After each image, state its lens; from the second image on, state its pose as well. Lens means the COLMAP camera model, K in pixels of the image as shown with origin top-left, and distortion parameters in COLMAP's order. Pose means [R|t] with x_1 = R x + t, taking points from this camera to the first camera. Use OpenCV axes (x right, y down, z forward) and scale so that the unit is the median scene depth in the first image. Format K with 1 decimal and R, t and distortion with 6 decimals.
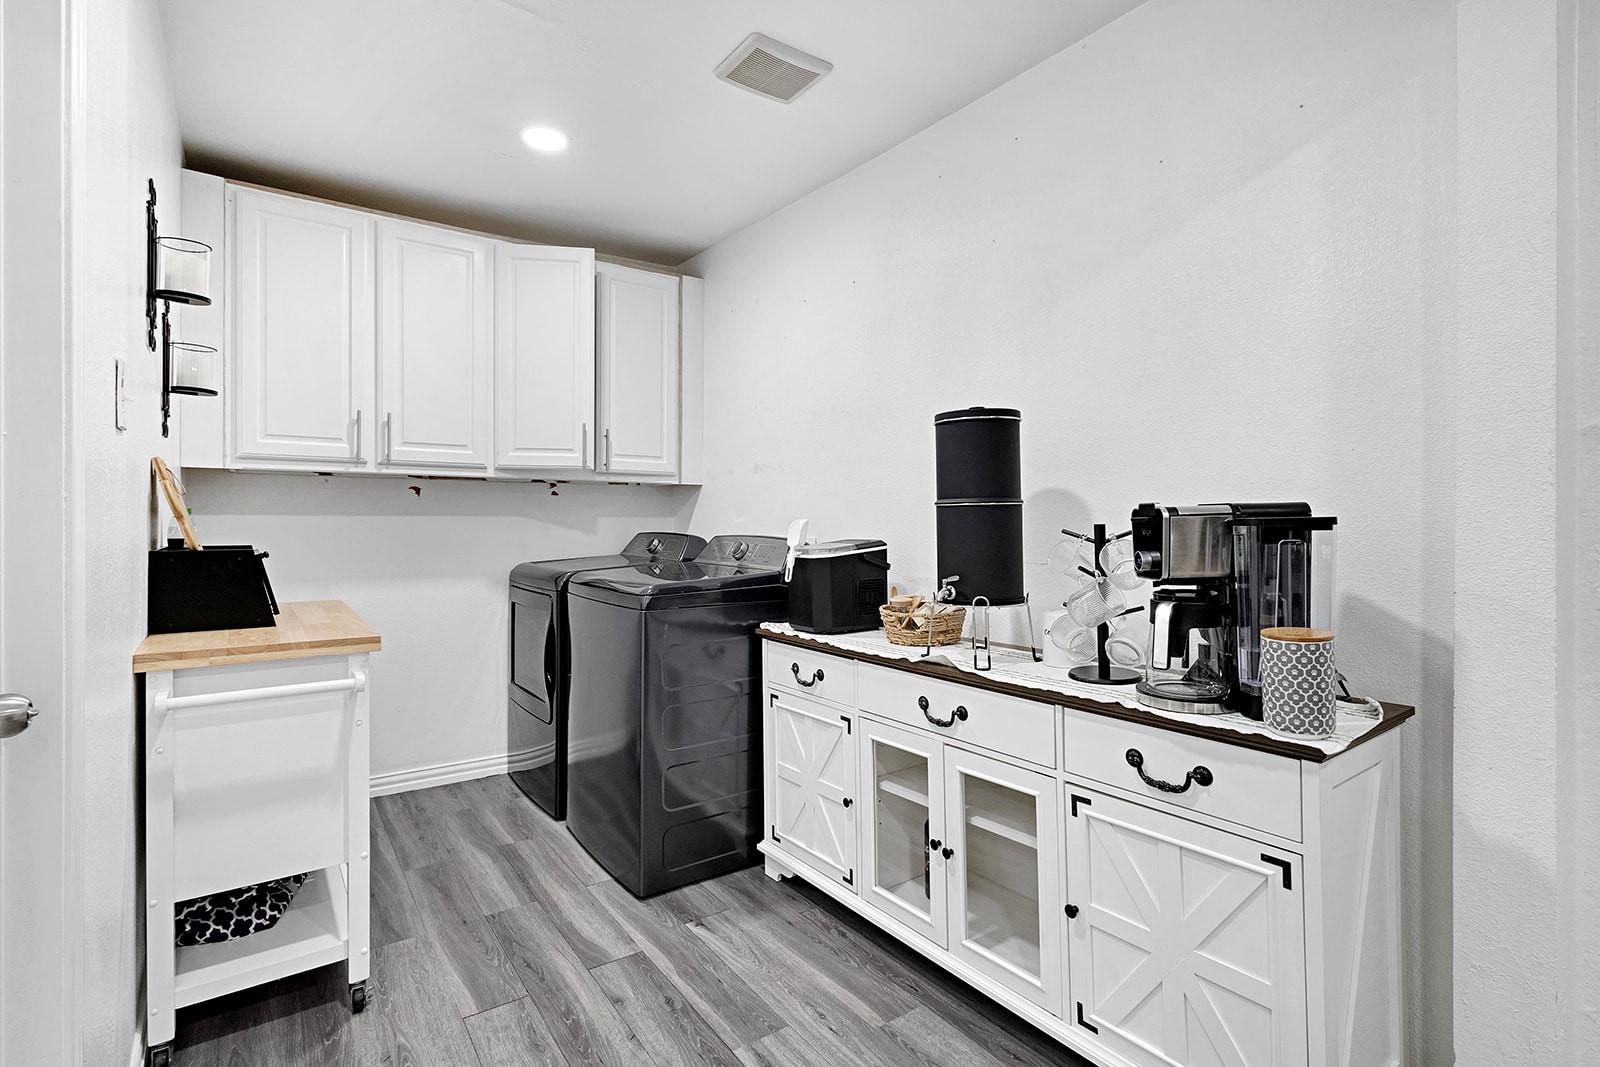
lens RADIAL K [[758.6, 0, 801.7], [0, 758.6, 526.7], [0, 0, 1]] dist [0.009847, -0.003901]
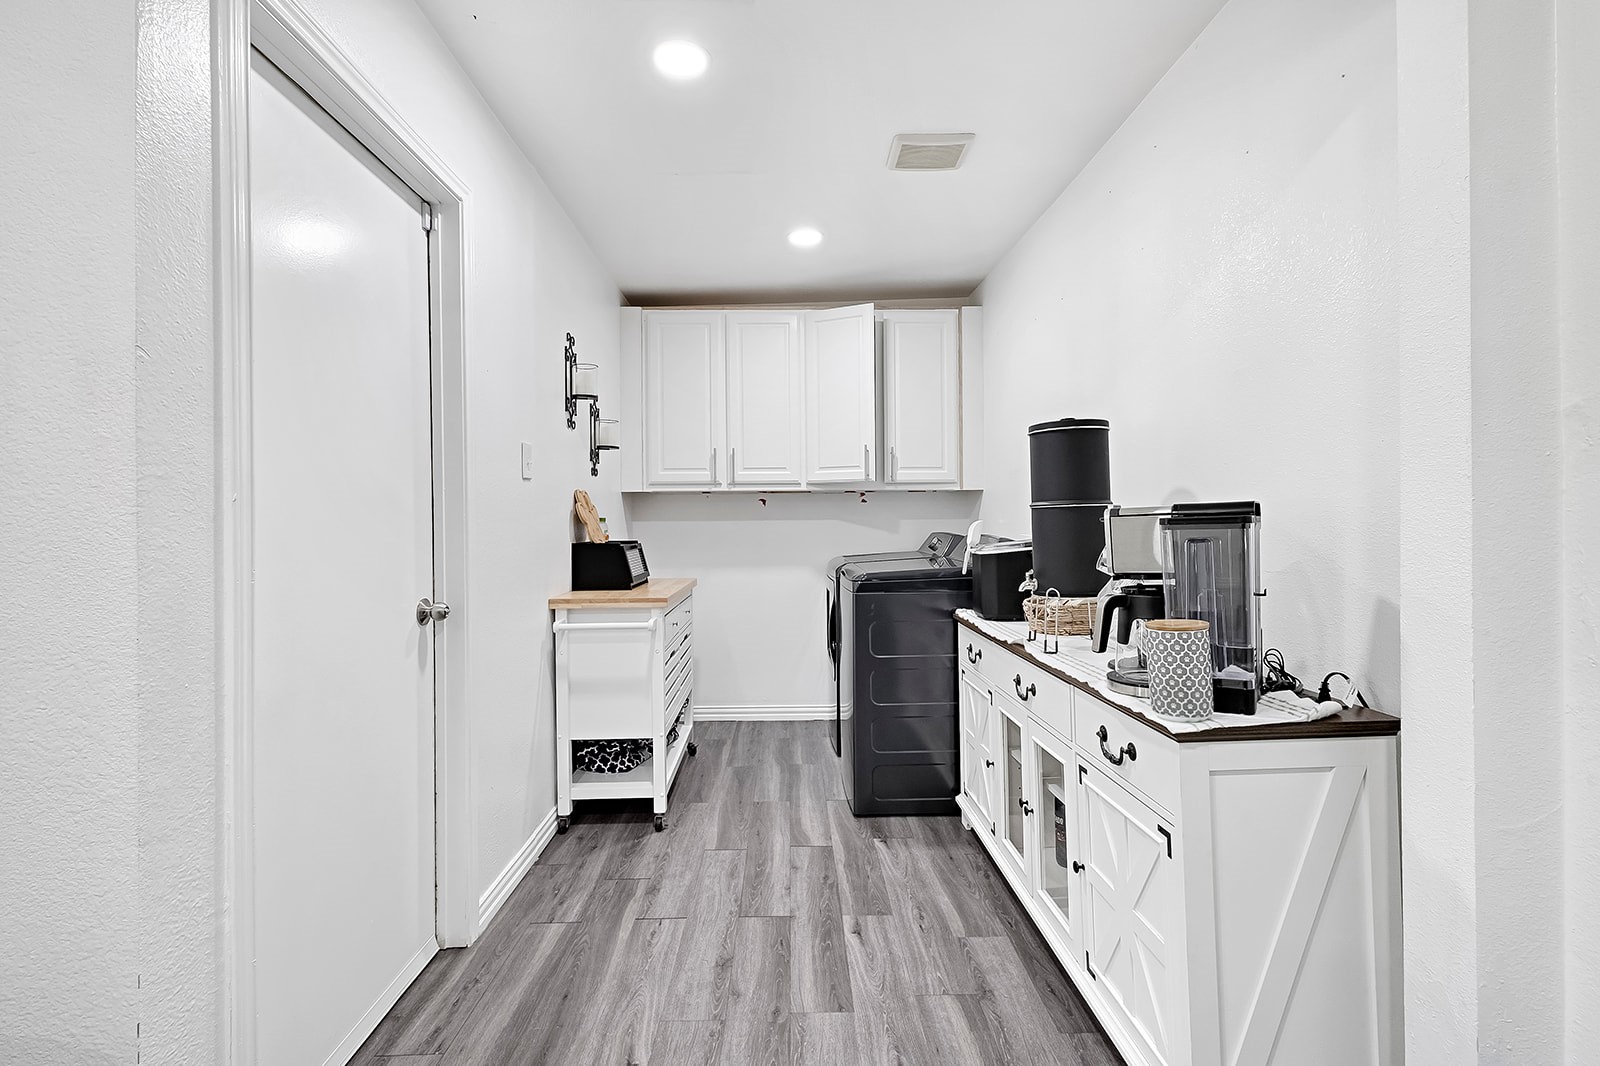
lens RADIAL K [[758.6, 0, 815.2], [0, 758.6, 529.5], [0, 0, 1]] dist [0.009847, -0.003901]
pose [[0.825728, -0.003822, -0.564056, 0.510777], [0.005353, 0.999985, 0.001060, 0.001501], [0.564043, -0.003895, 0.825736, -0.112591]]
